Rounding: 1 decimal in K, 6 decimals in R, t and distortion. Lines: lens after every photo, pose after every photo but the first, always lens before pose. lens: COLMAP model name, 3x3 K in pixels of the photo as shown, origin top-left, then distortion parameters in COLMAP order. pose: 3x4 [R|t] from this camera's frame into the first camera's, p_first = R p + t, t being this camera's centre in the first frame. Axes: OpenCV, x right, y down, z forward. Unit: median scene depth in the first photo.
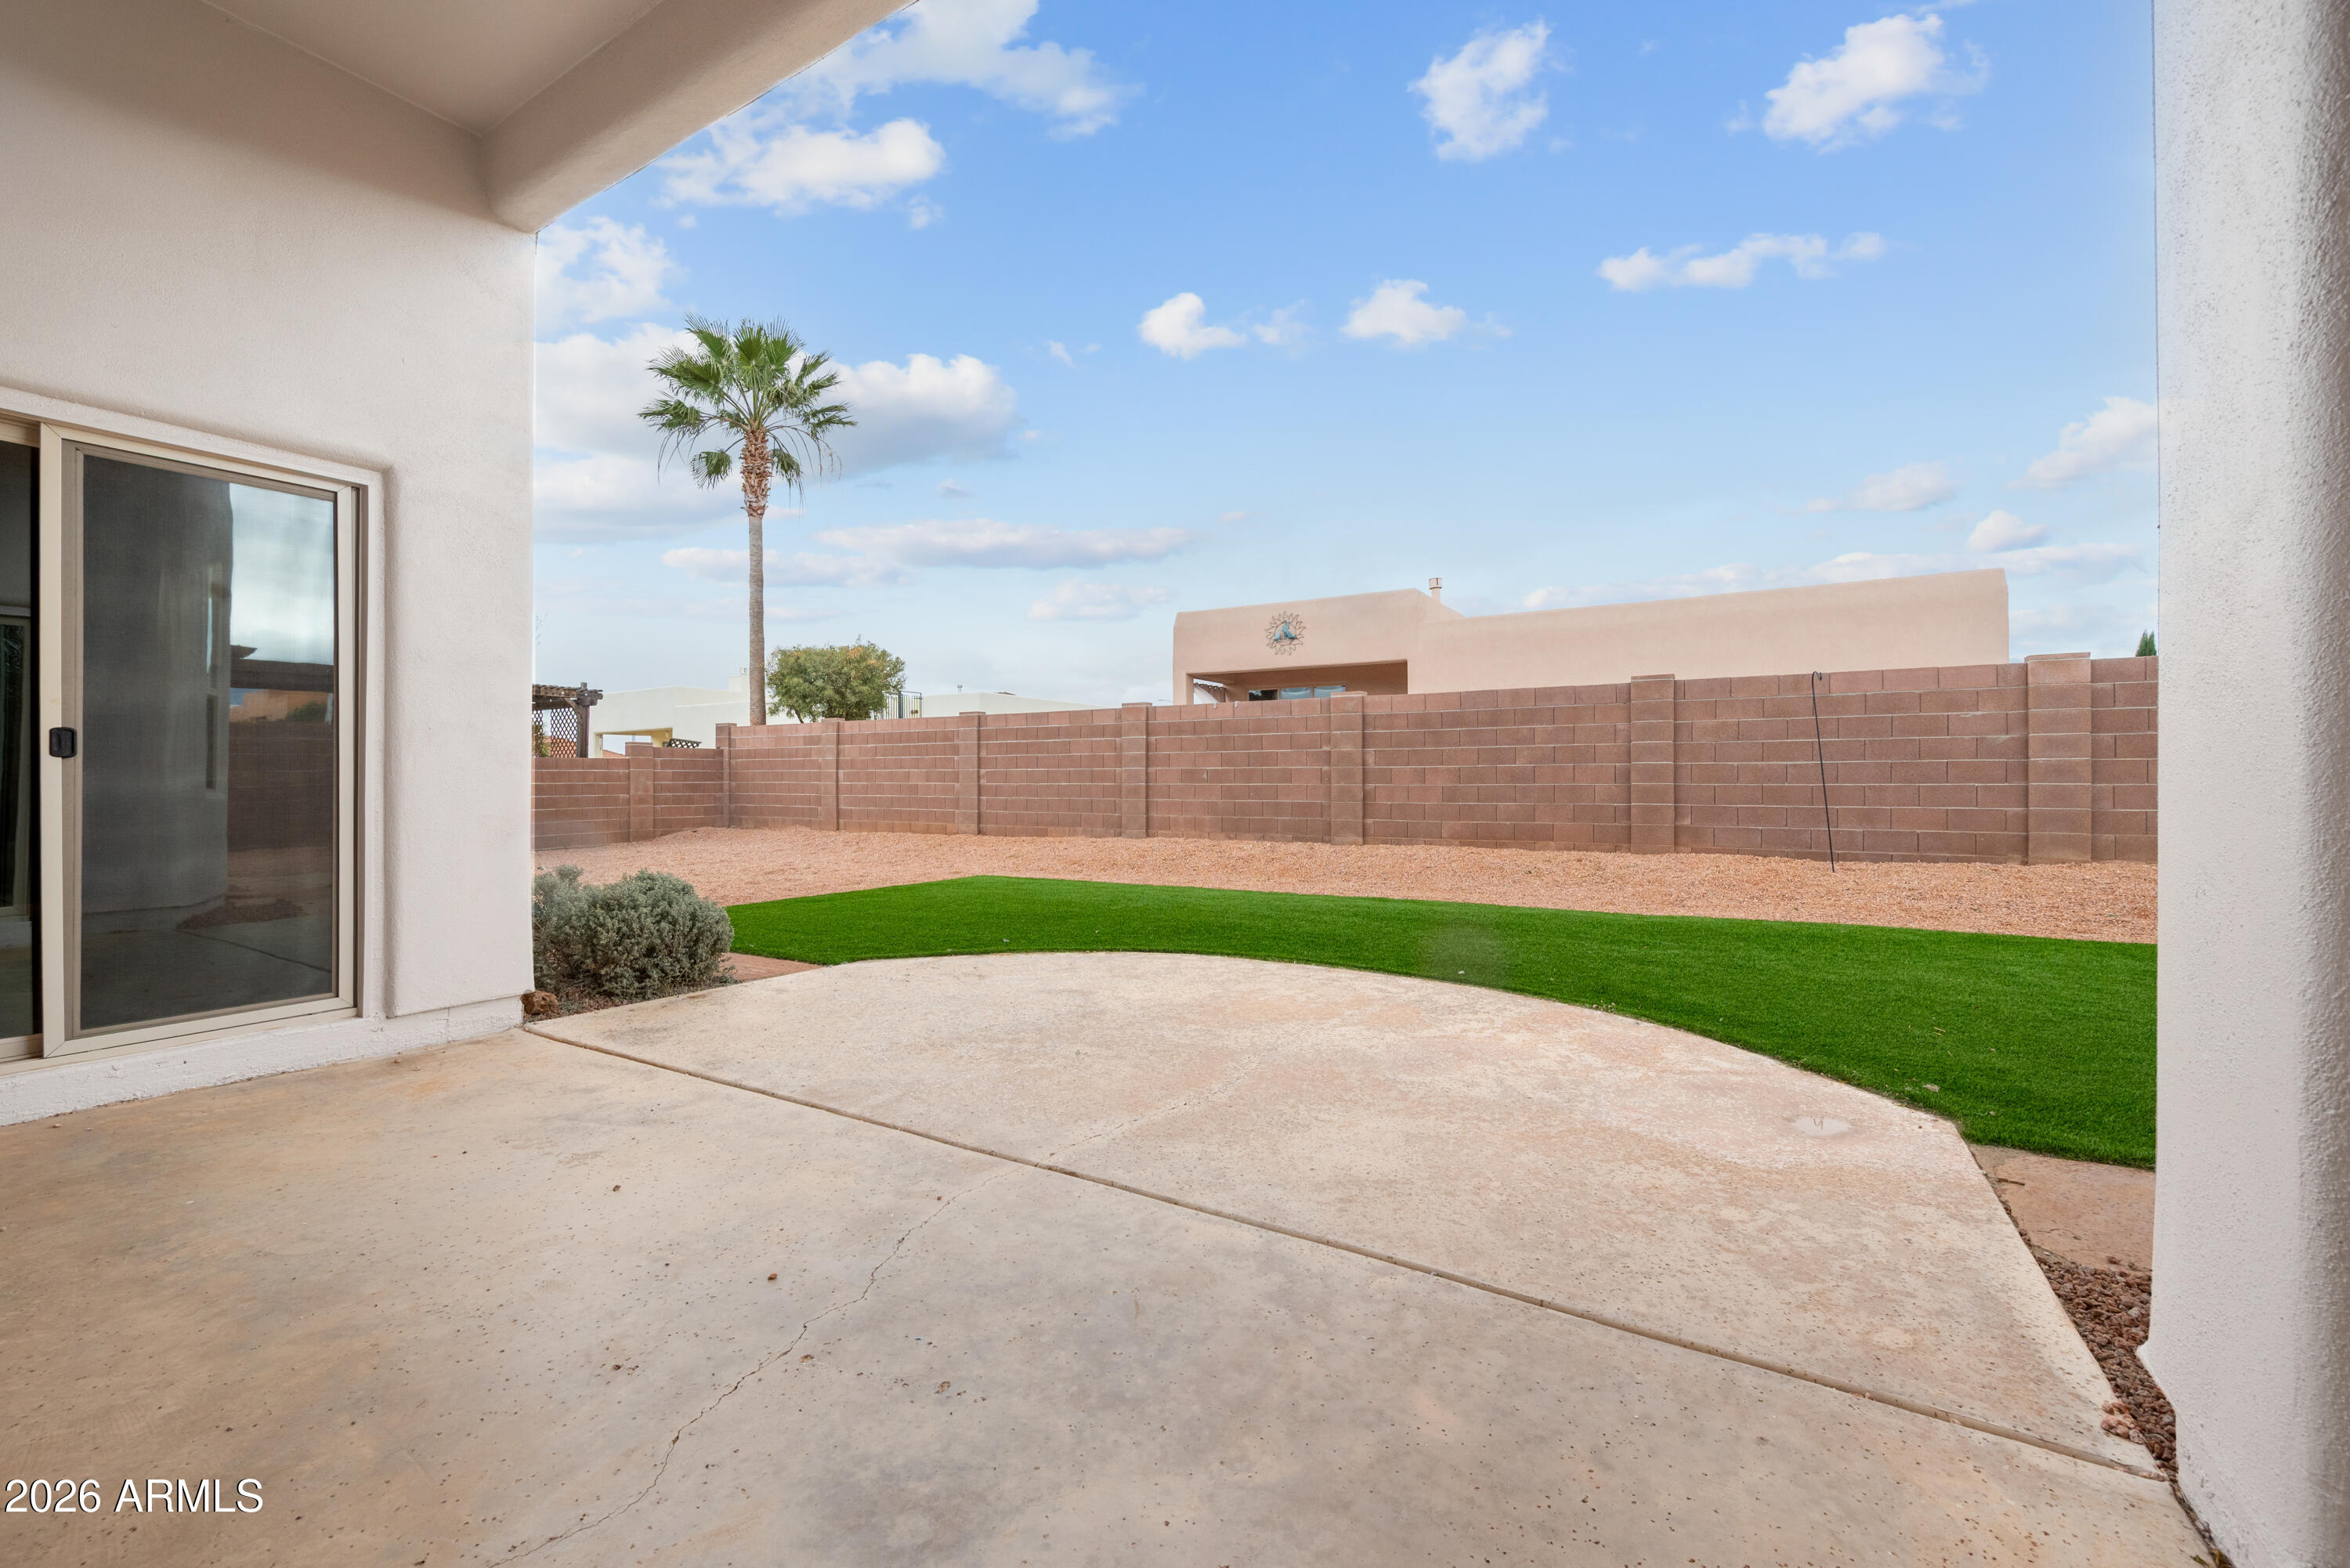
lens RADIAL K [[946.7, 0, 1178.3], [0, 946.7, 789.6], [0, 0, 1]] dist [-0.005196, -0.000396]
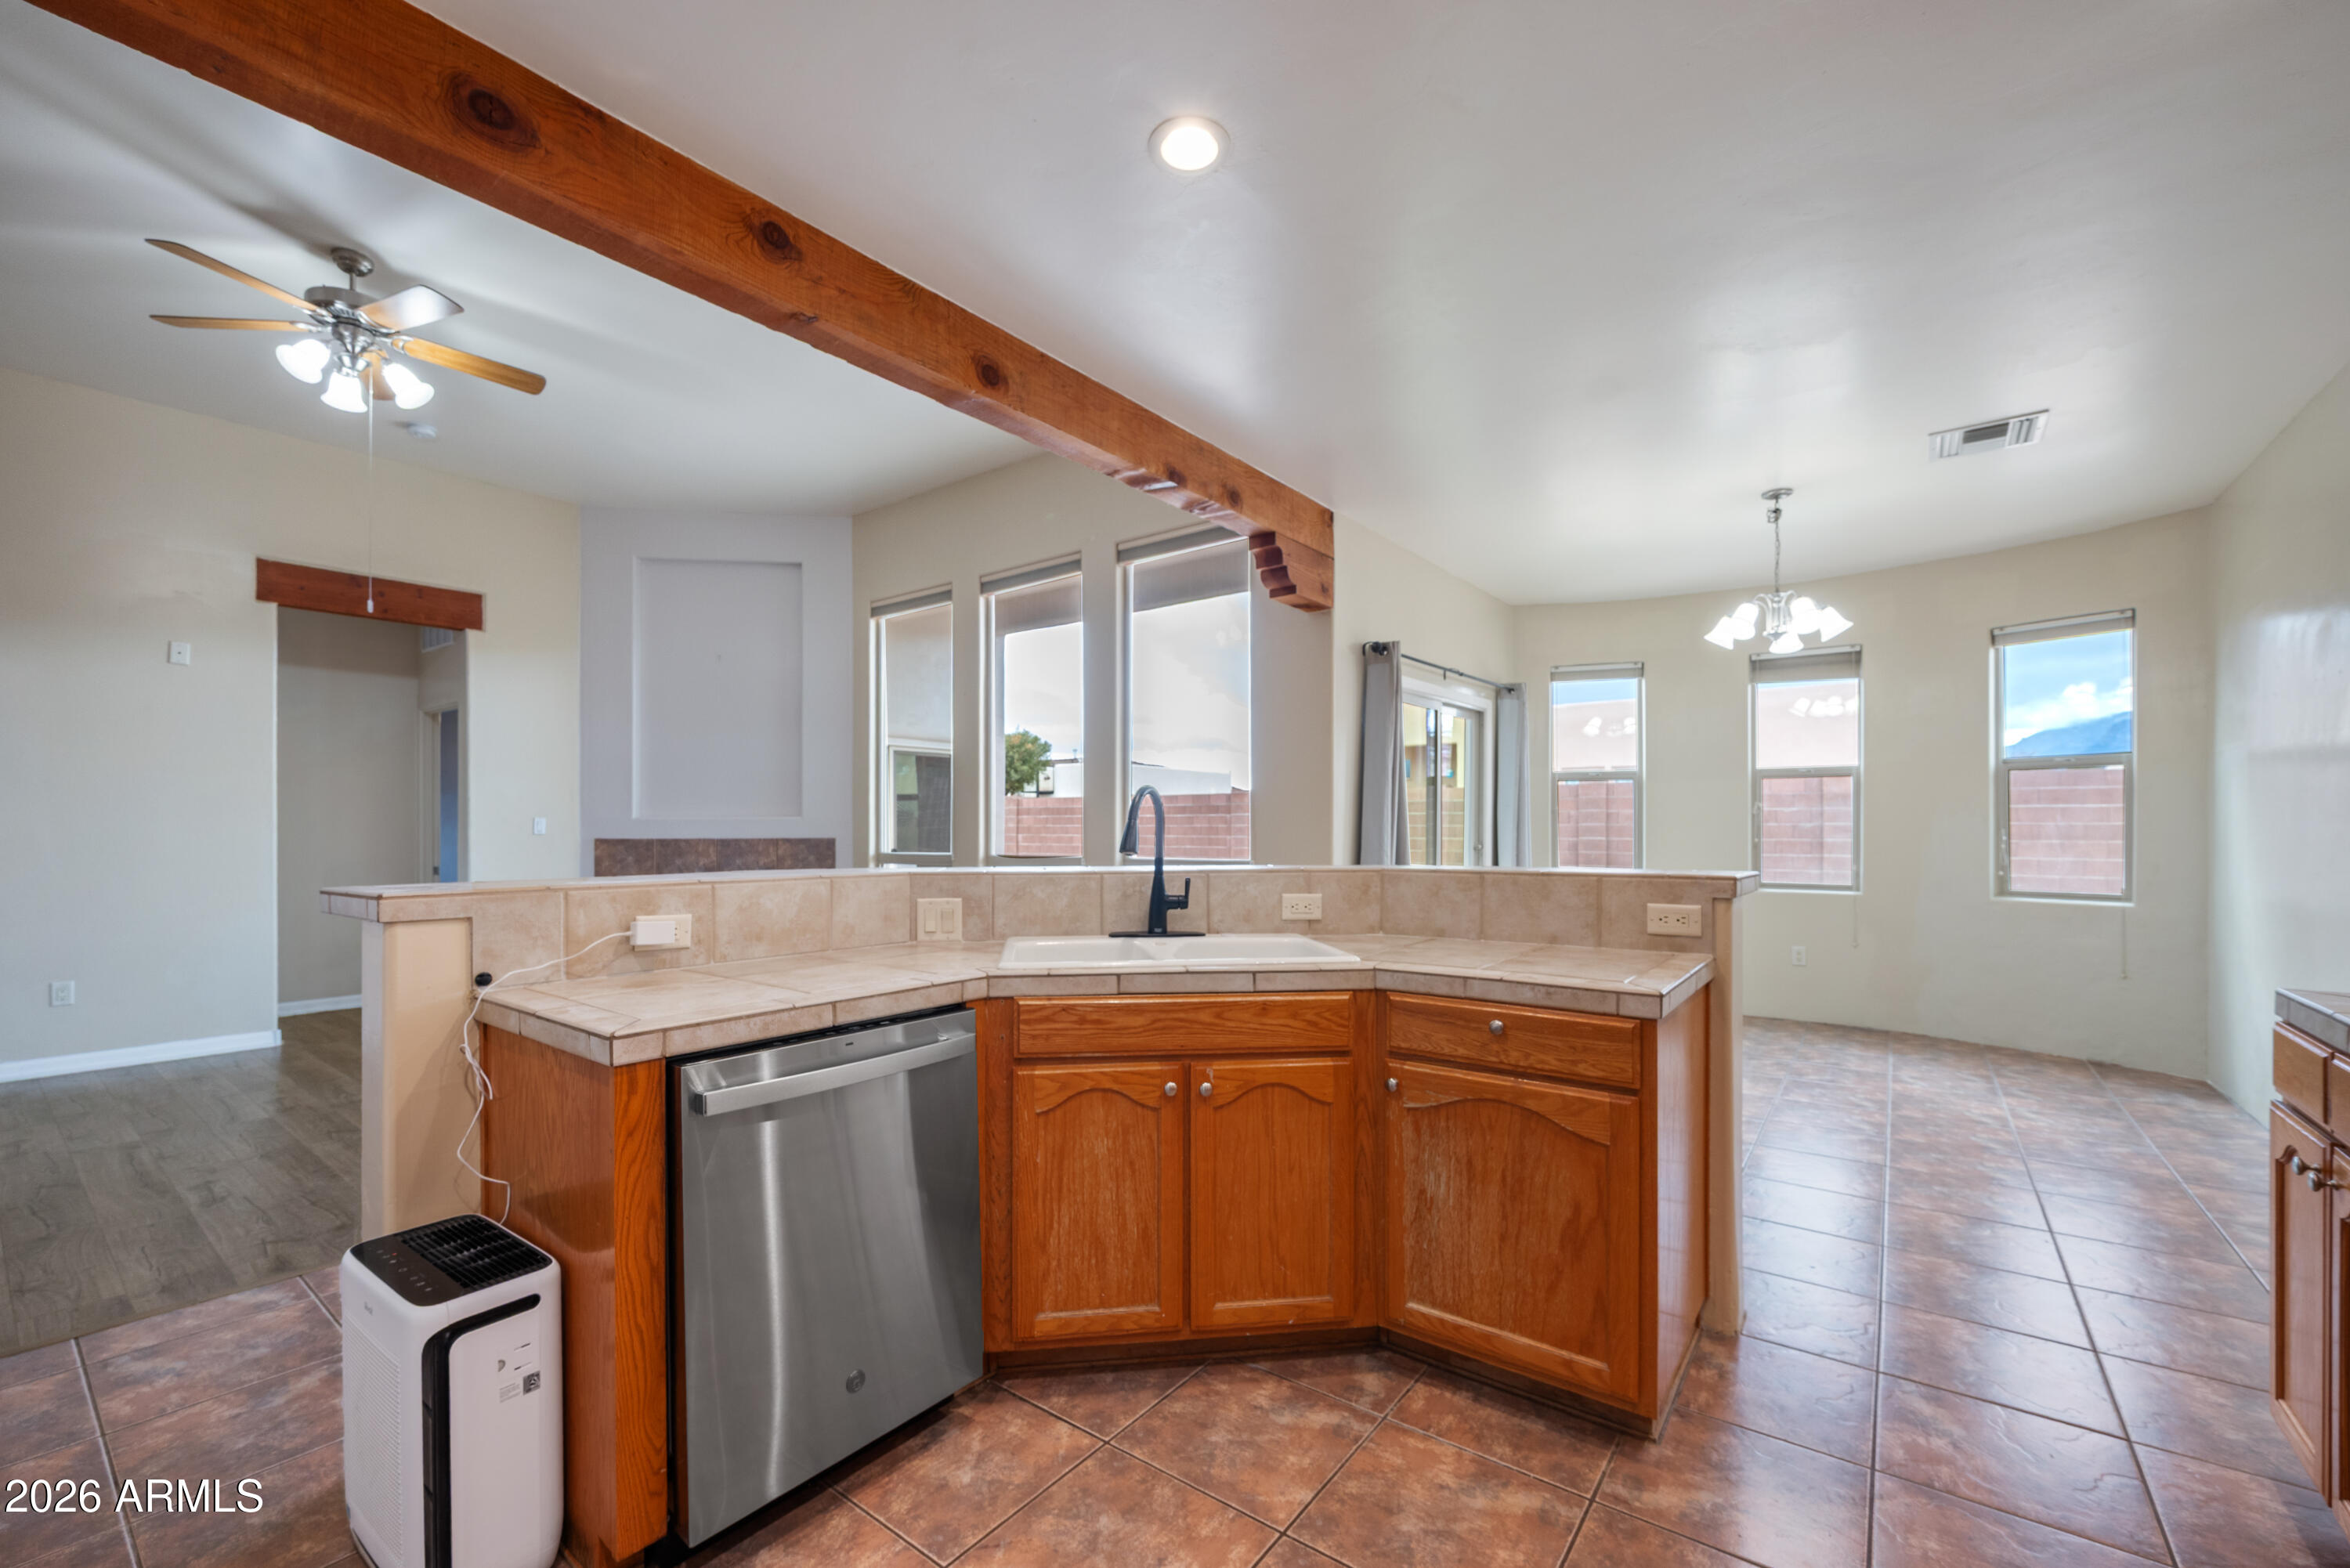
lens RADIAL K [[946.7, 0, 1167.5], [0, 946.7, 836.3], [0, 0, 1]] dist [-0.005196, -0.000396]
pose [[0.994206, -0.000536, -0.107488, -0.001999], [0.000710, 0.999998, 0.001582, -0.037763], [0.107487, -0.001649, 0.994205, -0.609003]]
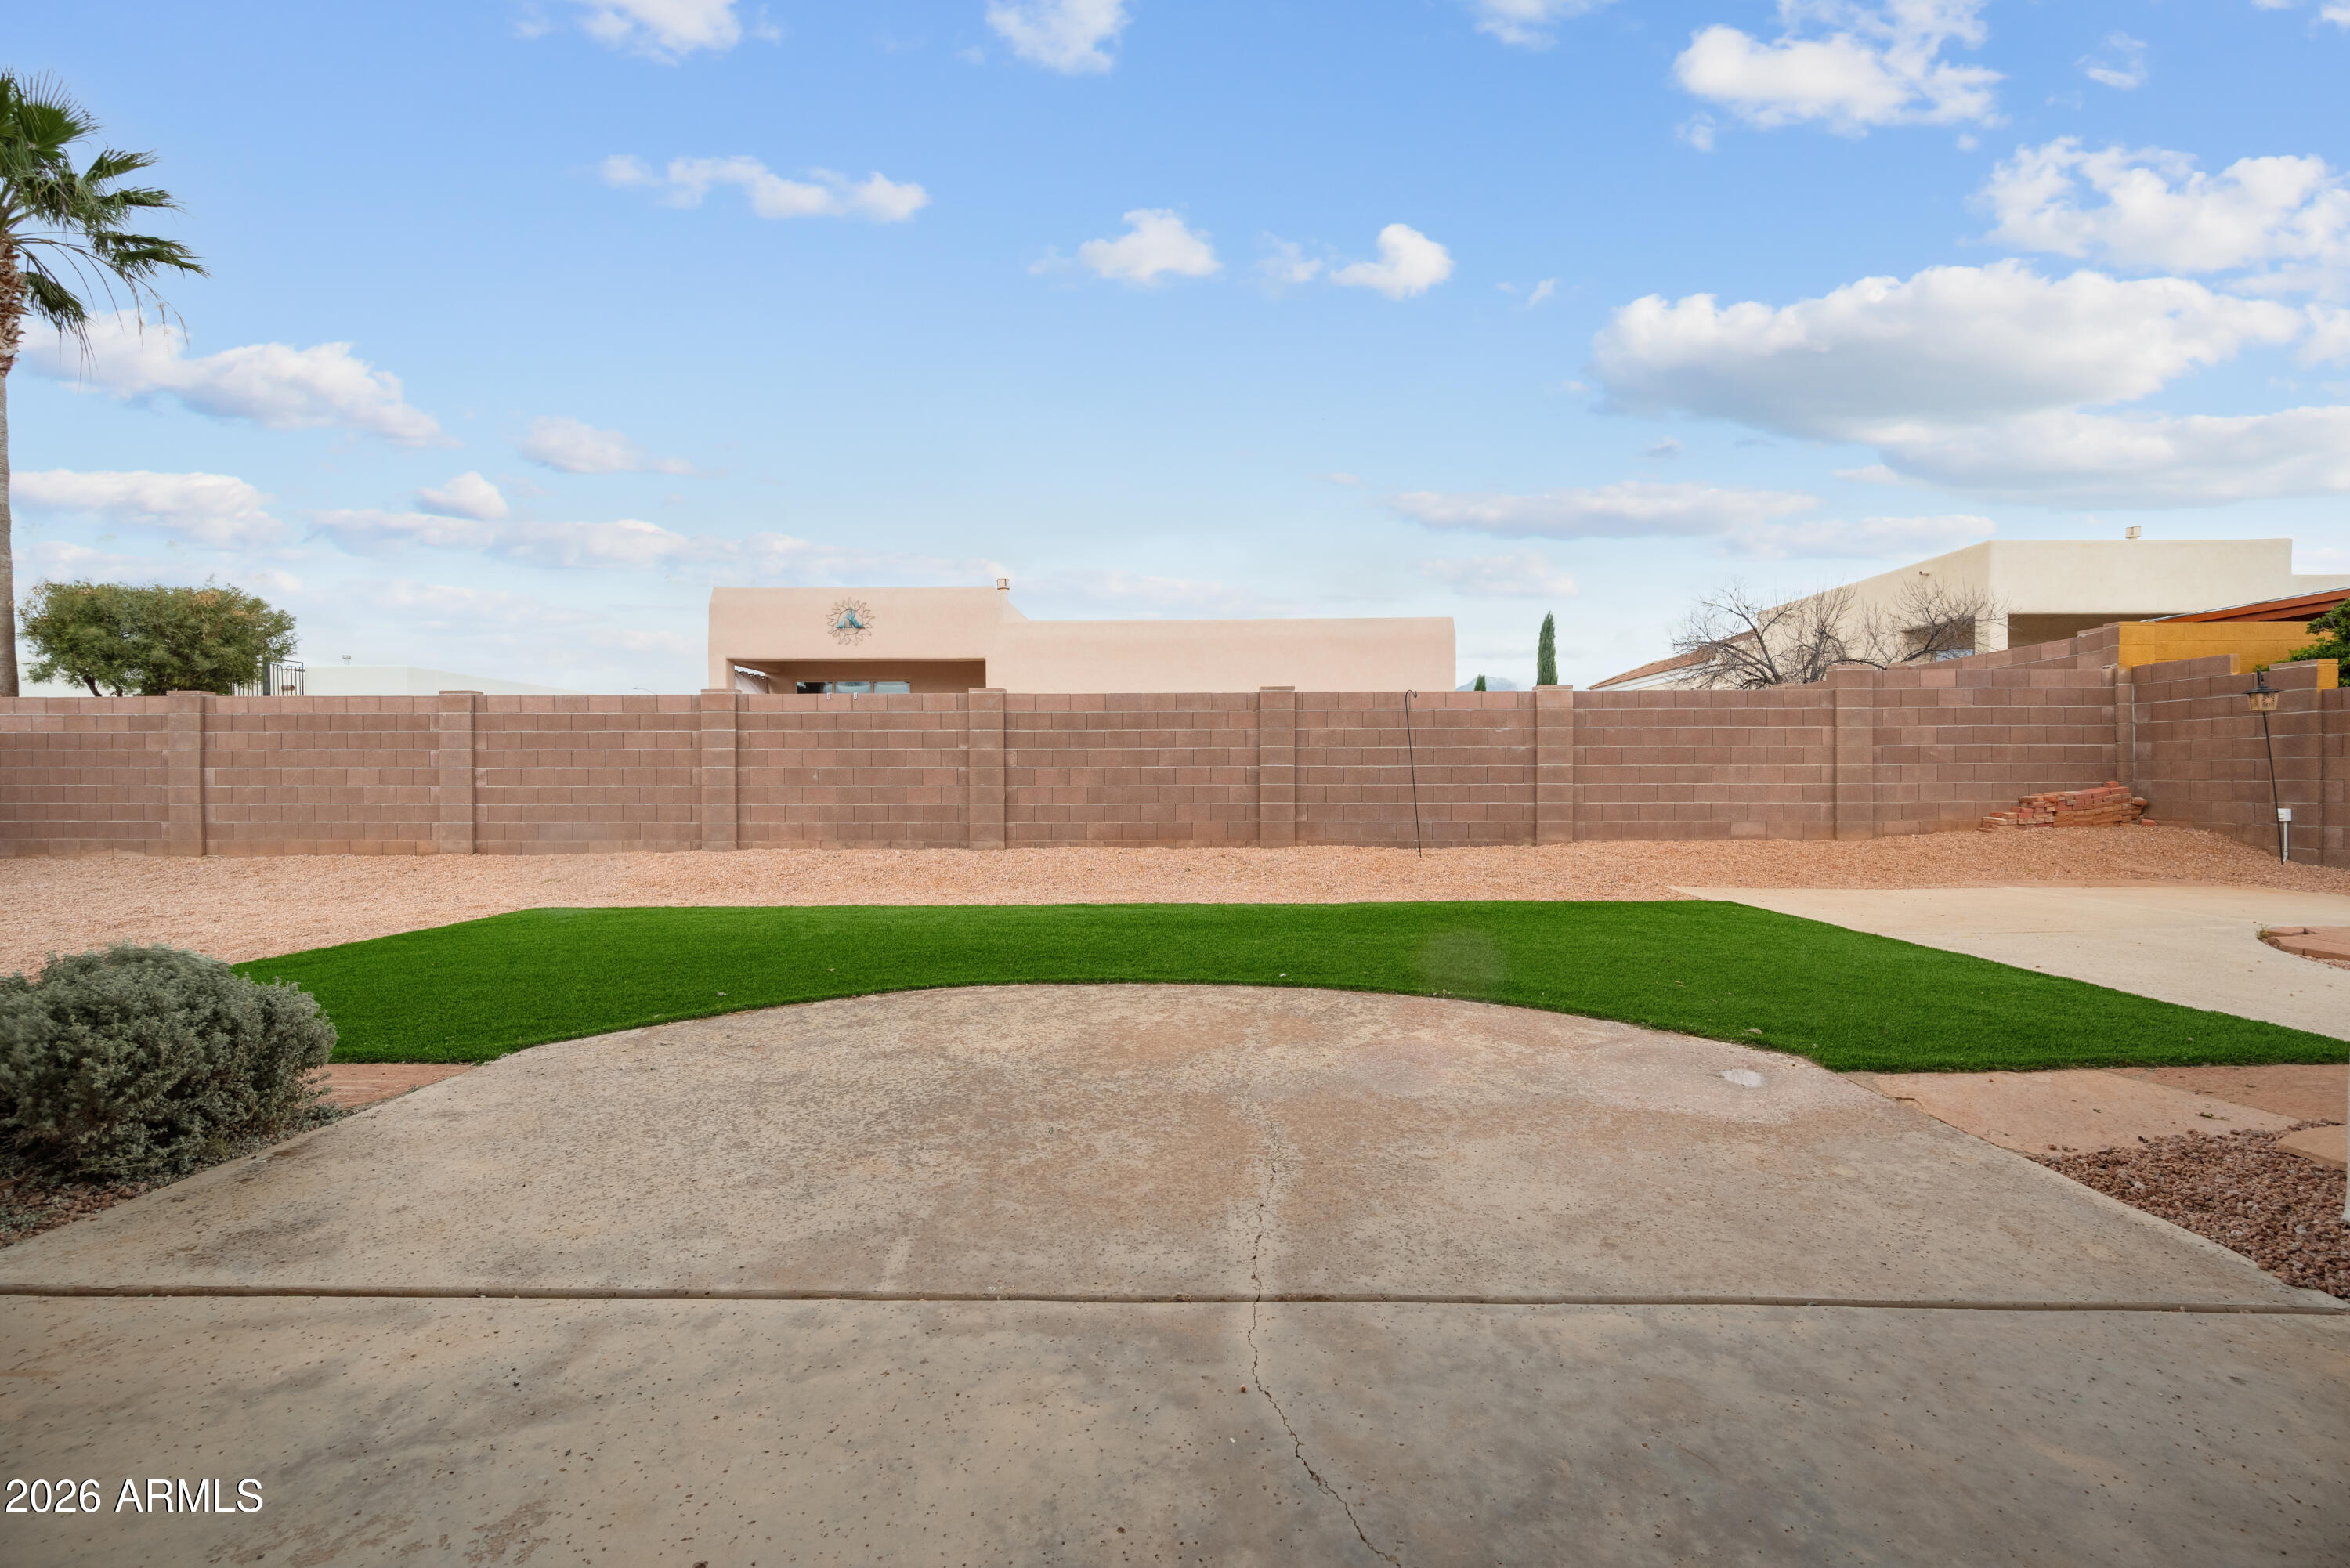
lens RADIAL K [[946.7, 0, 1193.6], [0, 946.7, 790.6], [0, 0, 1]] dist [-0.005196, -0.000396]
pose [[0.865249, -0.005579, 0.501312, -0.153095], [0.005765, 0.999983, 0.001178, -0.000942], [-0.501310, 0.001870, 0.865266, 0.103481]]
